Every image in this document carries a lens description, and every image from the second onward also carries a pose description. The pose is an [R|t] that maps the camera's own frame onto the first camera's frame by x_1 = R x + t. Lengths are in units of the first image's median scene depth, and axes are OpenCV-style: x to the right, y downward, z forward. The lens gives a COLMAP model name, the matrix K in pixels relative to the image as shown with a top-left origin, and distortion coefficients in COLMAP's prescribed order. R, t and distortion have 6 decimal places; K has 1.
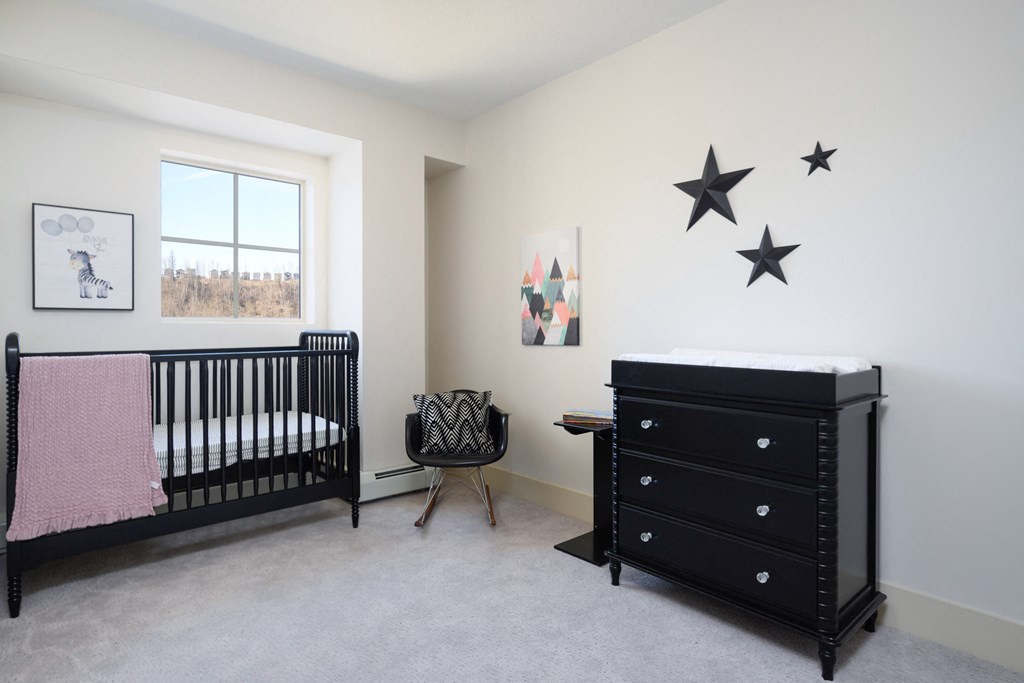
lens RADIAL K [[536.7, 0, 514.6], [0, 536.7, 330.6], [0, 0, 1]] dist [-0.009333, -0.000398]
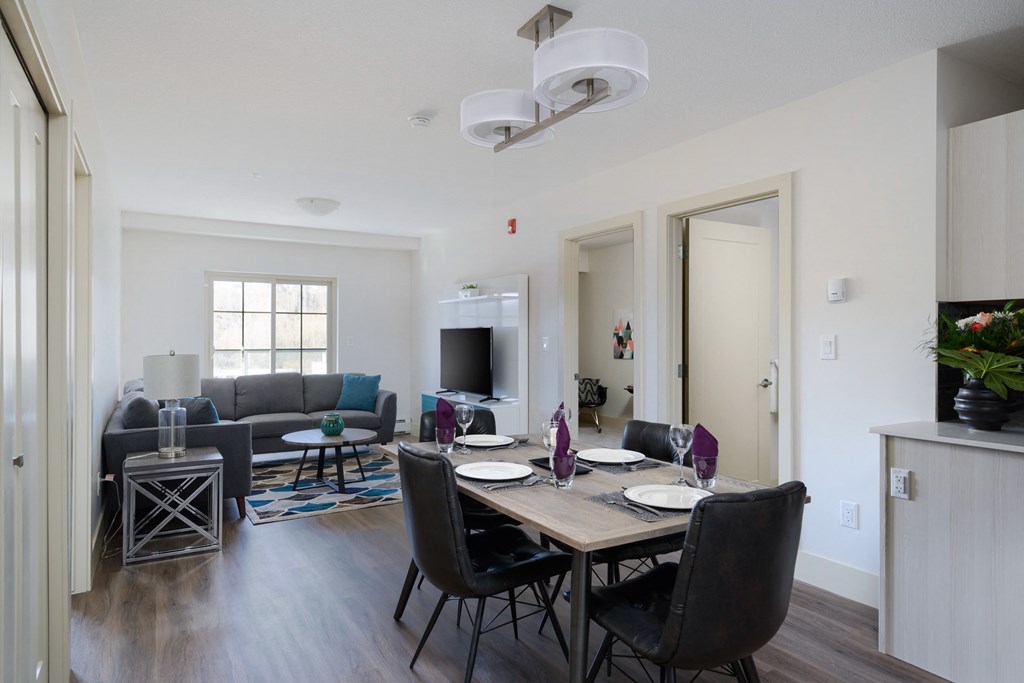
lens RADIAL K [[618.5, 0, 502.5], [0, 618.5, 337.9], [0, 0, 1]] dist [0.005735, 0.000457]
pose [[0.978220, 0.002034, -0.207561, 0.100519], [-0.003237, 0.999980, -0.005456, -0.046714], [0.207546, 0.006009, 0.978207, -1.719180]]
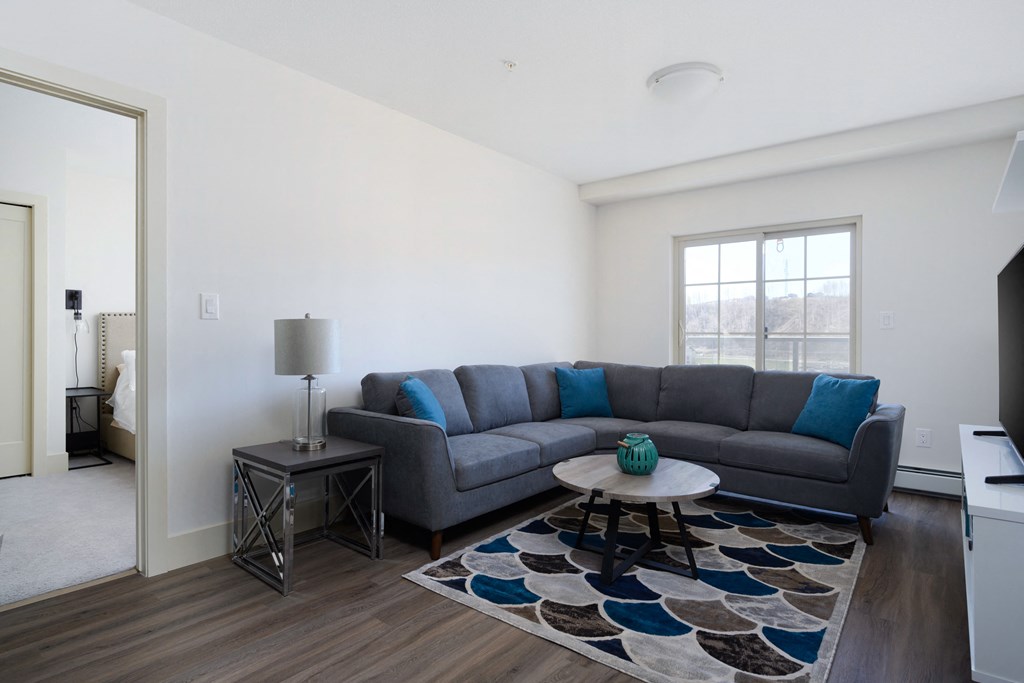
lens RADIAL K [[536.7, 0, 513.8], [0, 536.7, 340.6], [0, 0, 1]] dist [-0.009333, -0.000398]
pose [[0.167035, 0.009173, -0.985908, 0.066852], [-0.015070, 0.999864, 0.006750, 0.009924], [0.985836, 0.013730, 0.167150, -0.409912]]
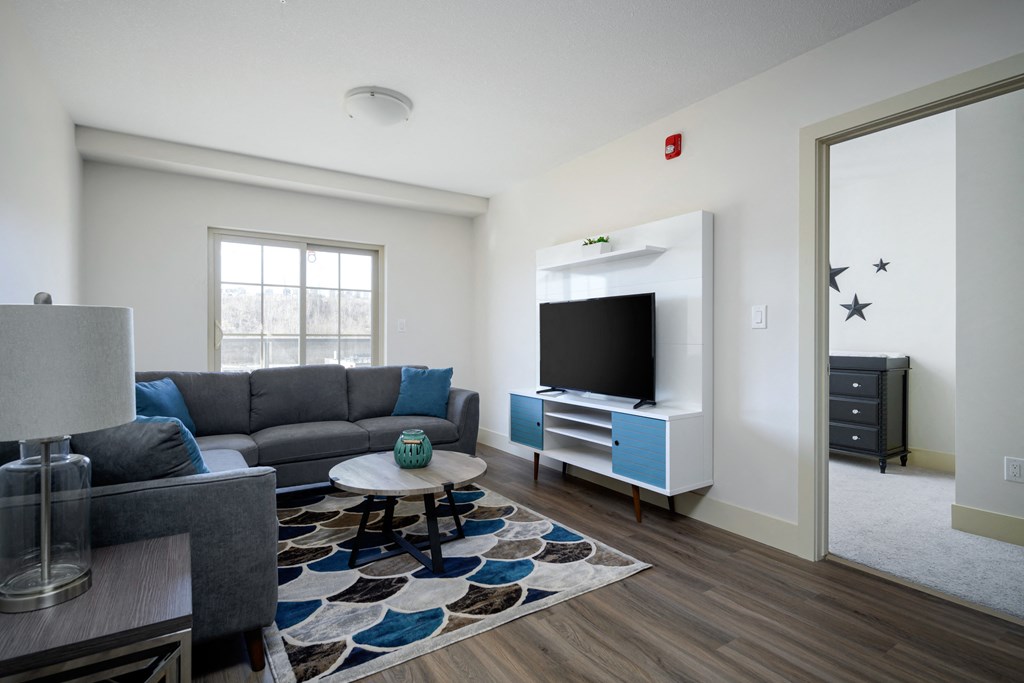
lens RADIAL K [[496.0, 0, 509.8], [0, 496.0, 342.5], [0, 0, 1]] dist [0.007239, 0.000148]
pose [[0.989140, 0.005012, -0.146890, -0.461189], [-0.004988, 0.999987, 0.000535, 0.008776], [0.146891, 0.000204, 0.989153, -0.897501]]
